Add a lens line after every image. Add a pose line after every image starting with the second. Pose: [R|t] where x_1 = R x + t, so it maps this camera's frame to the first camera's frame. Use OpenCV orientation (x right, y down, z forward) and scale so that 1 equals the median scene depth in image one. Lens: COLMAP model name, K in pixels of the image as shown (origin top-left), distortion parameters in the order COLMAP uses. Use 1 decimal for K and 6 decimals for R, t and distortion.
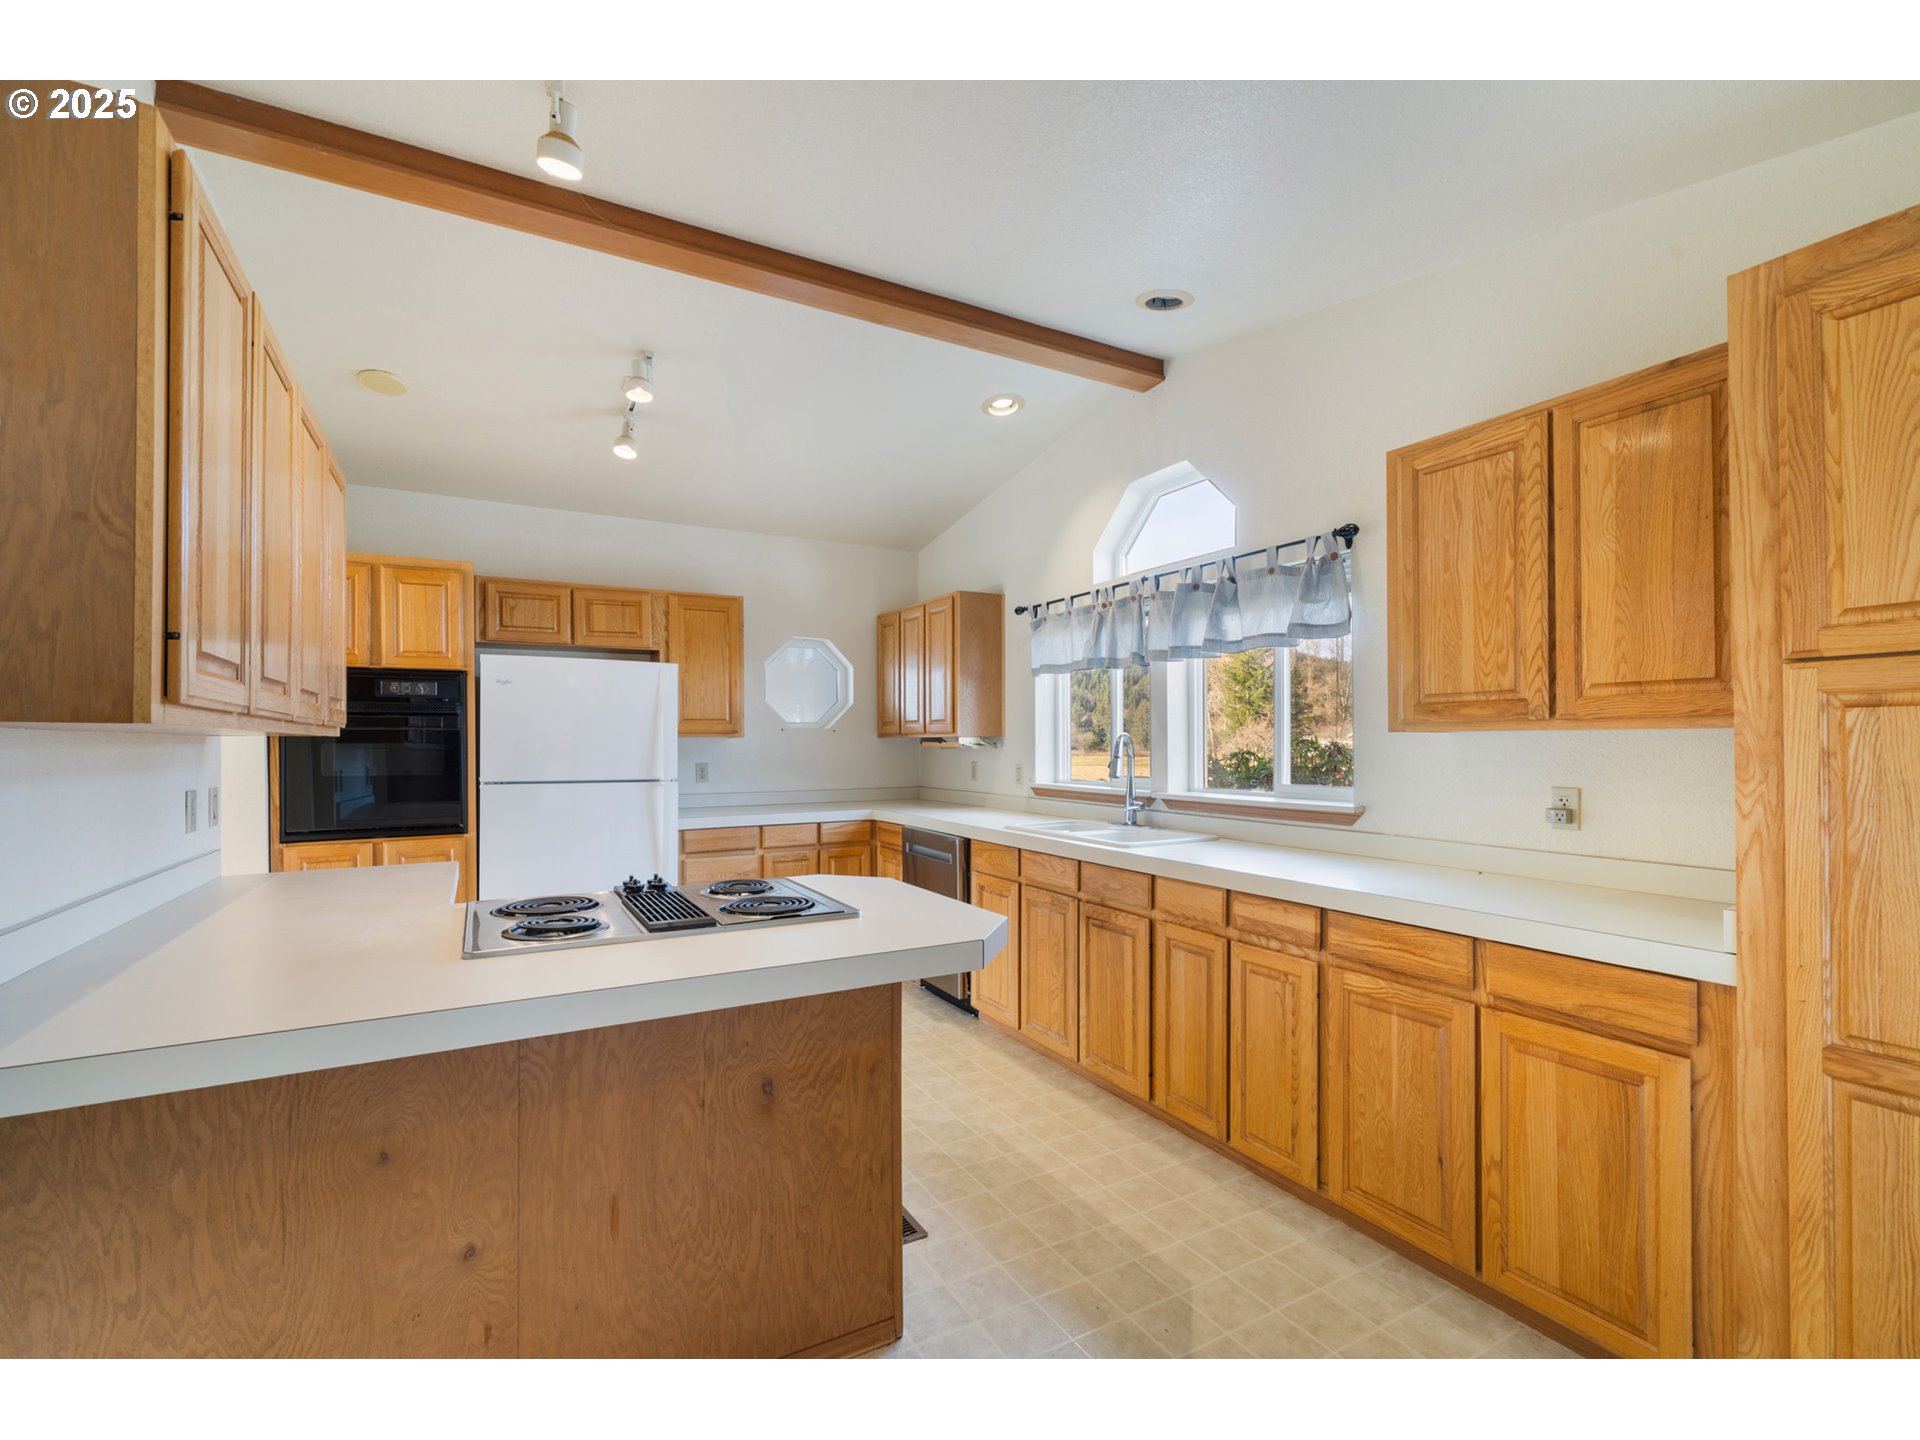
lens RADIAL K [[836.2, 0, 950.3], [0, 836.2, 741.3], [0, 0, 1]] dist [-0.001573, 0.000847]
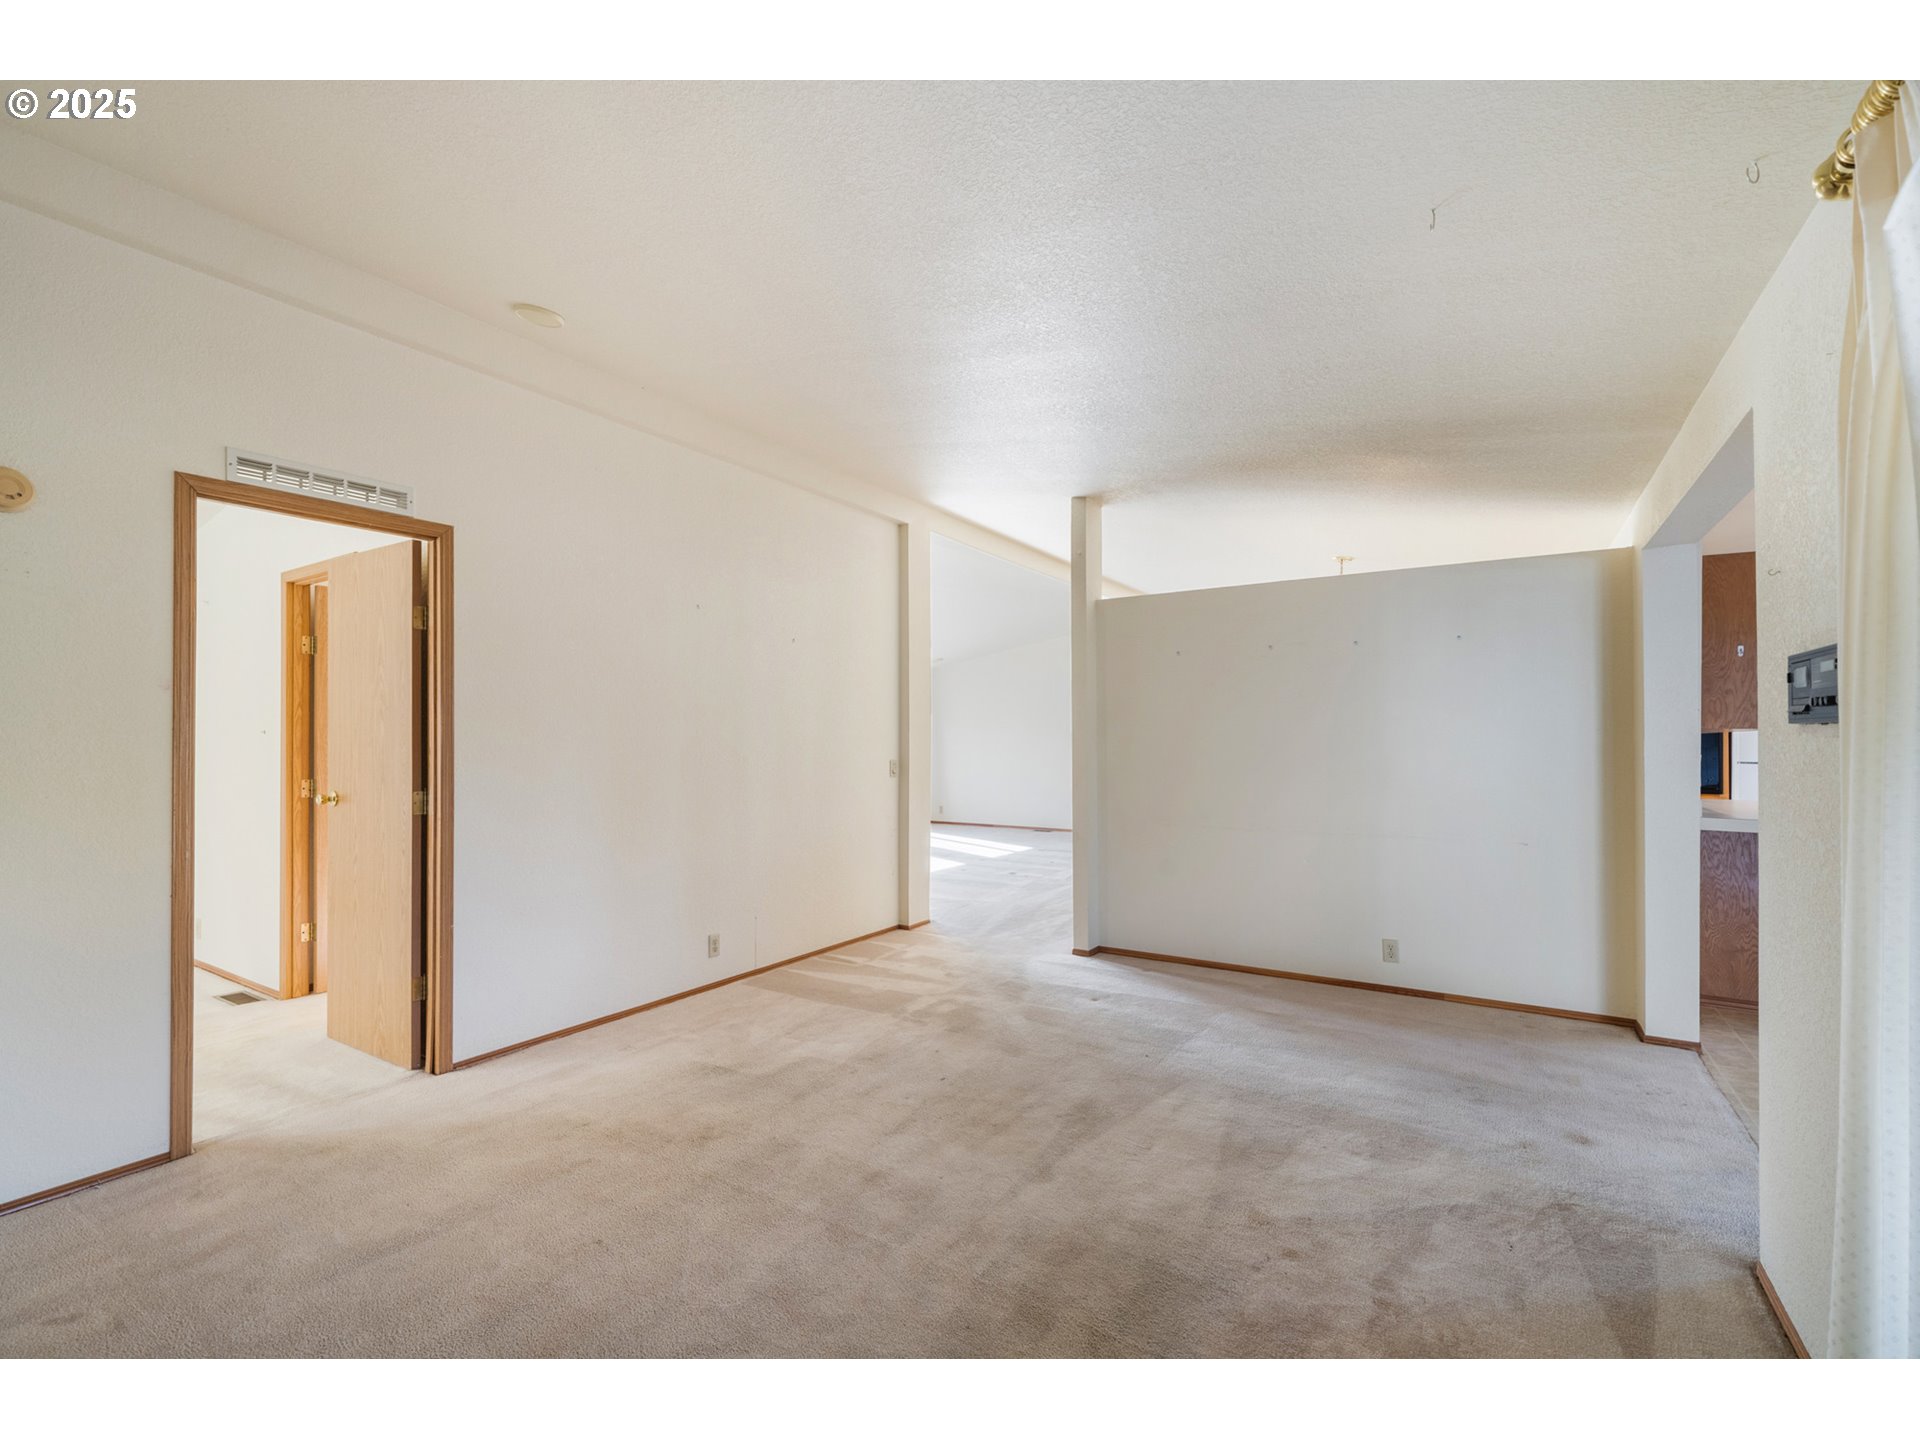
lens RADIAL K [[836.2, 0, 963.5], [0, 836.2, 738.4], [0, 0, 1]] dist [-0.001573, 0.000847]
pose [[0.473579, -0.002485, -0.880748, 0.143069], [0.000490, 0.999997, -0.002558, 0.007697], [0.880751, 0.000780, 0.473578, -1.085307]]
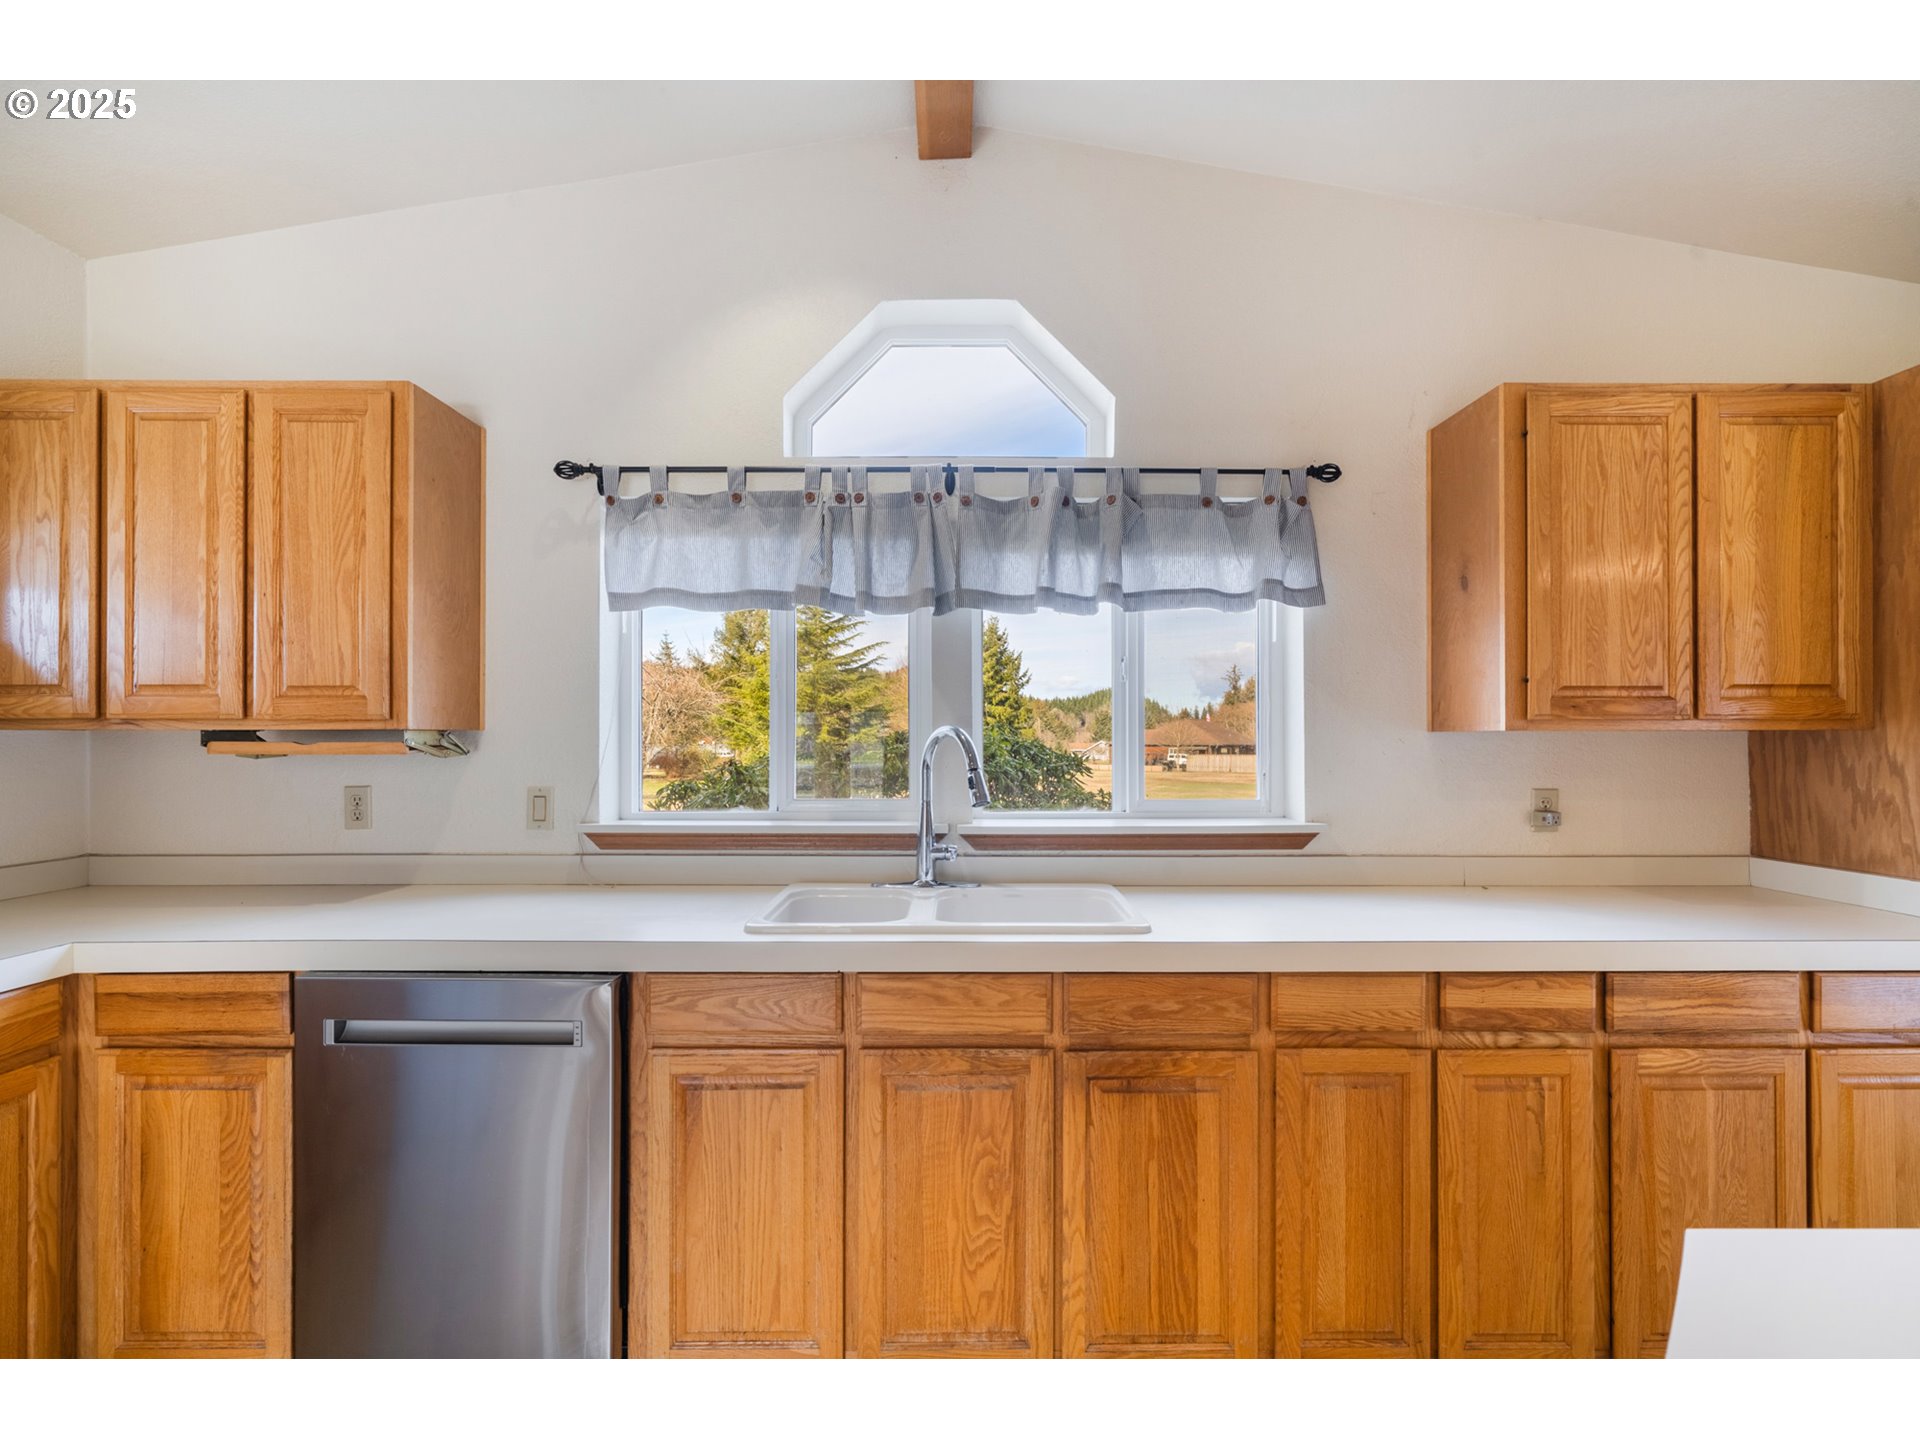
lens RADIAL K [[836.2, 0, 987.1], [0, 836.2, 736.6], [0, 0, 1]] dist [-0.001573, 0.000847]
pose [[0.481662, 0.003864, 0.876349, -0.281291], [-0.001416, 0.999992, -0.003631, -0.001048], [-0.876356, 0.000508, 0.481664, 0.699294]]
